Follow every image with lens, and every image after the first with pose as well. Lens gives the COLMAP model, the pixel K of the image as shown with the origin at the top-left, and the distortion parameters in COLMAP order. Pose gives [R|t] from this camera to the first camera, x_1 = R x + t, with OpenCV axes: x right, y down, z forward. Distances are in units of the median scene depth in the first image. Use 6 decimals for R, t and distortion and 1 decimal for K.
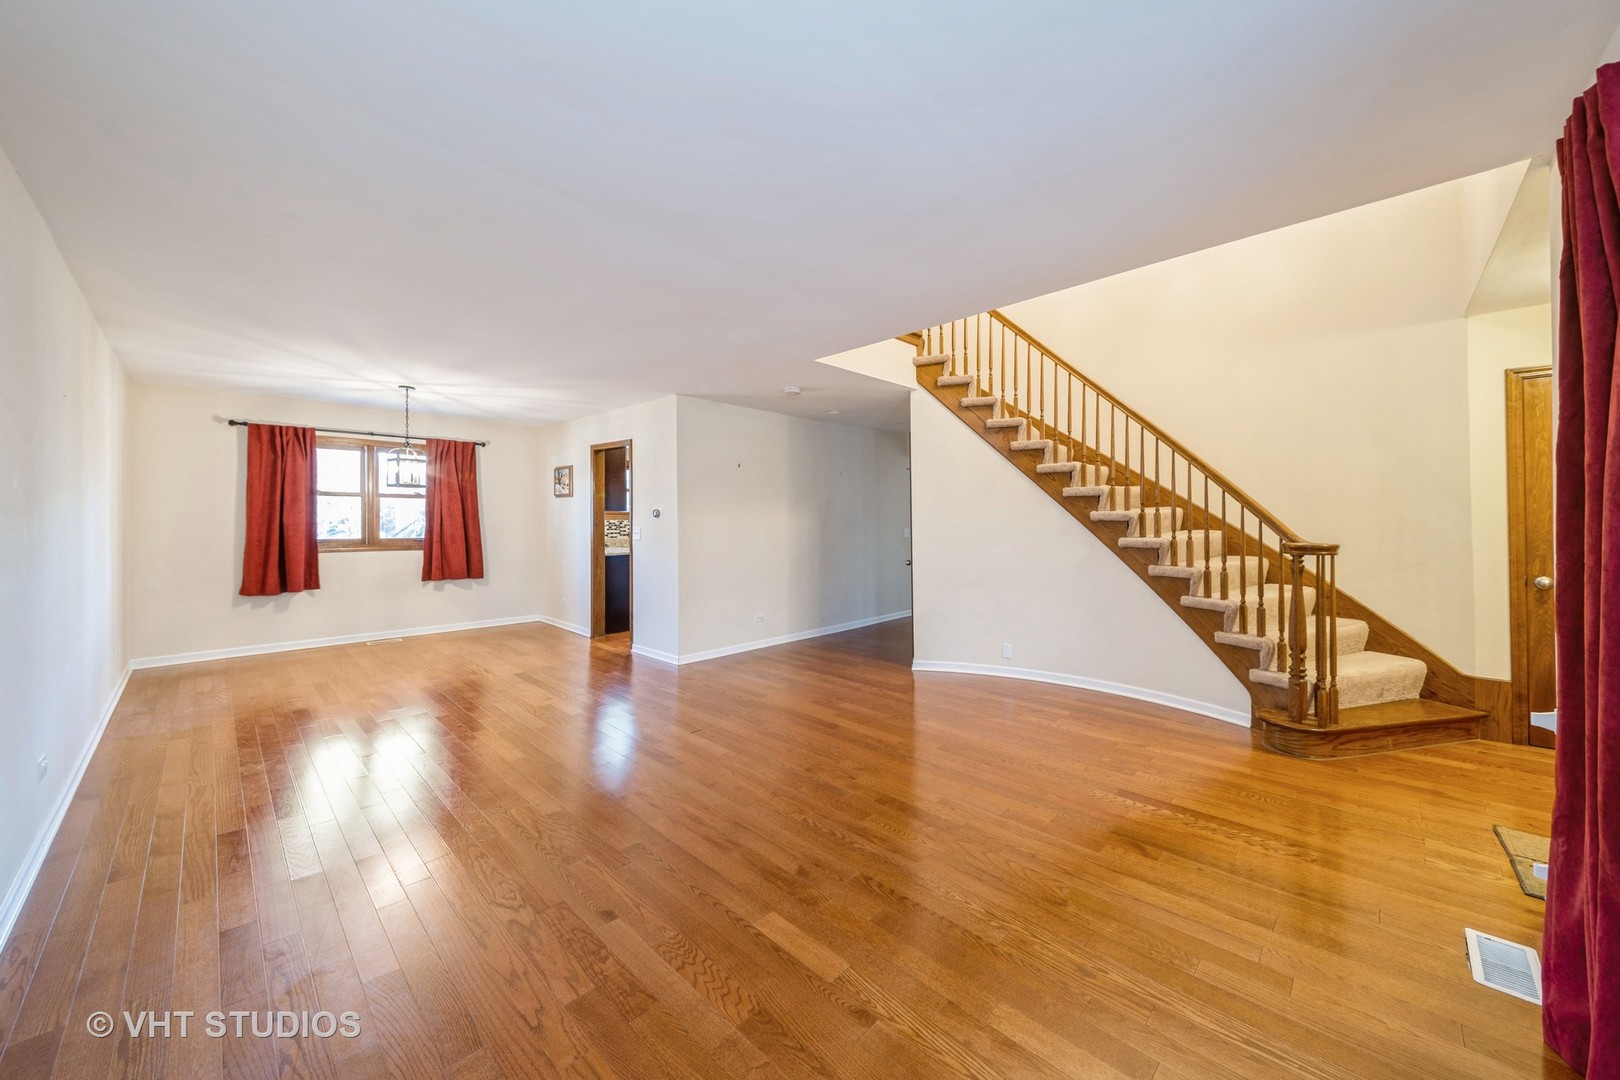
lens RADIAL K [[578.2, 0, 810.1], [0, 578.2, 522.9], [0, 0, 1]] dist [0.003227, -0.000925]
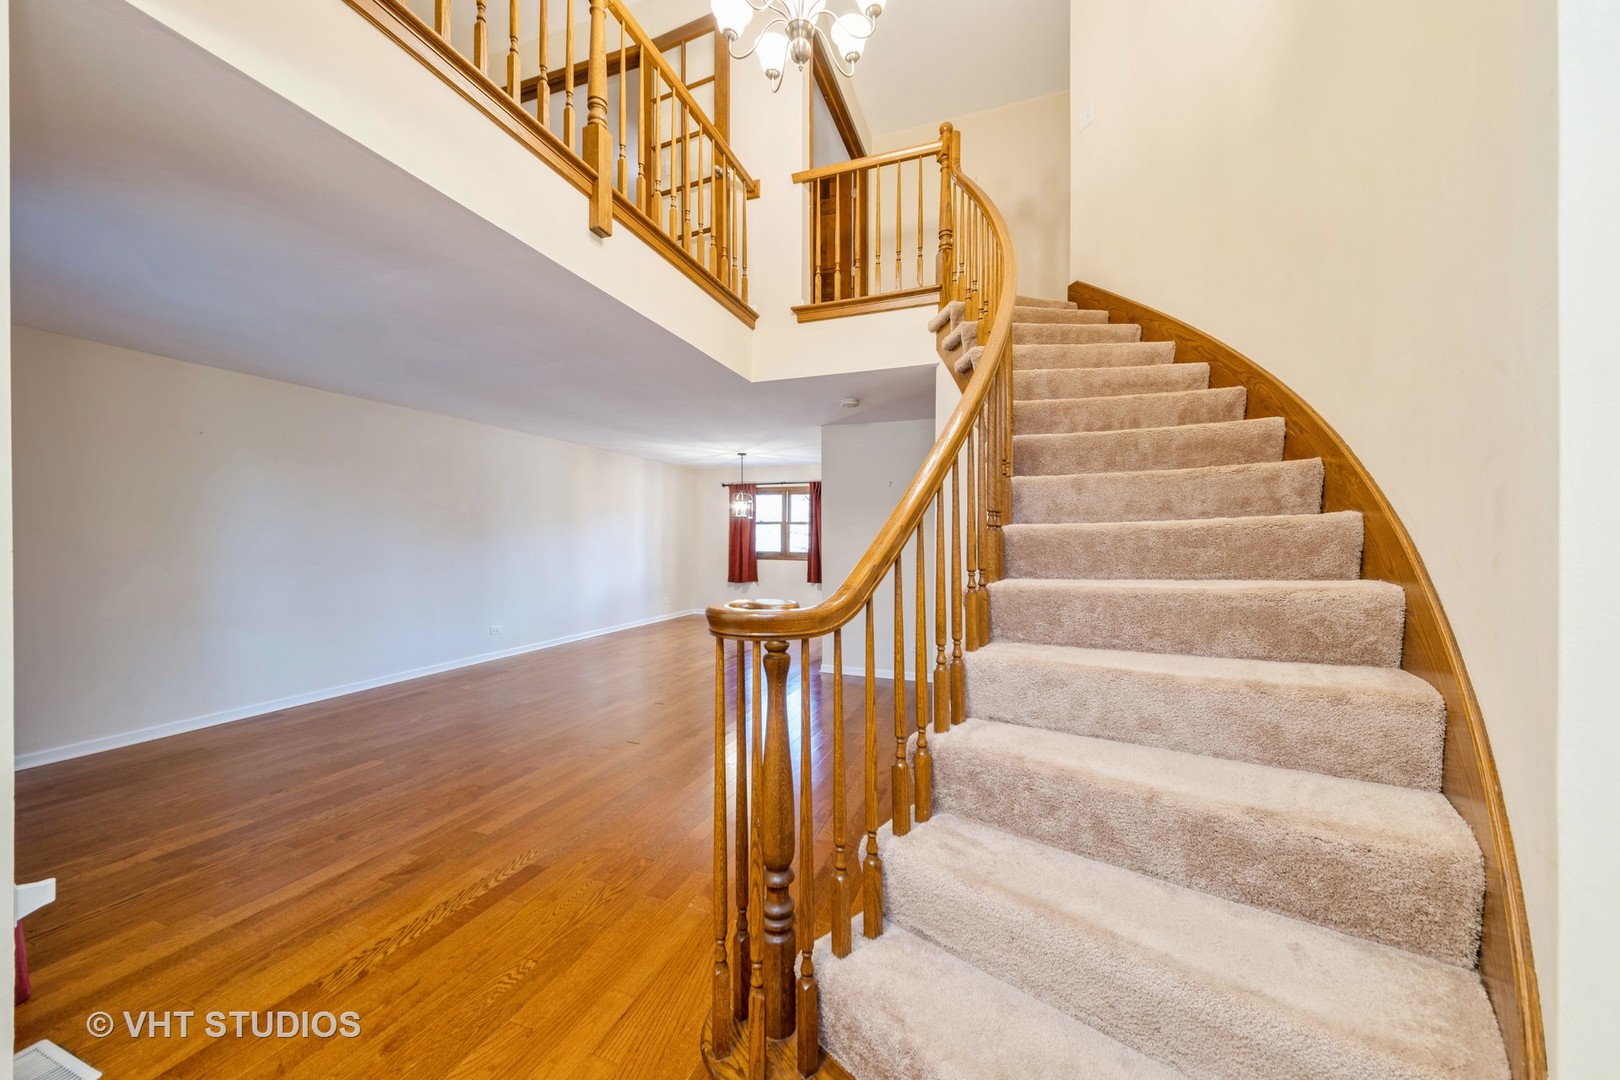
lens RADIAL K [[578.2, 0, 811.5], [0, 578.2, 542.7], [0, 0, 1]] dist [0.003227, -0.000925]
pose [[0.406062, 0.003083, -0.913841, 0.792974], [0.004814, 0.999973, 0.005513, -0.005058], [0.913833, -0.006637, 0.406036, 0.555133]]
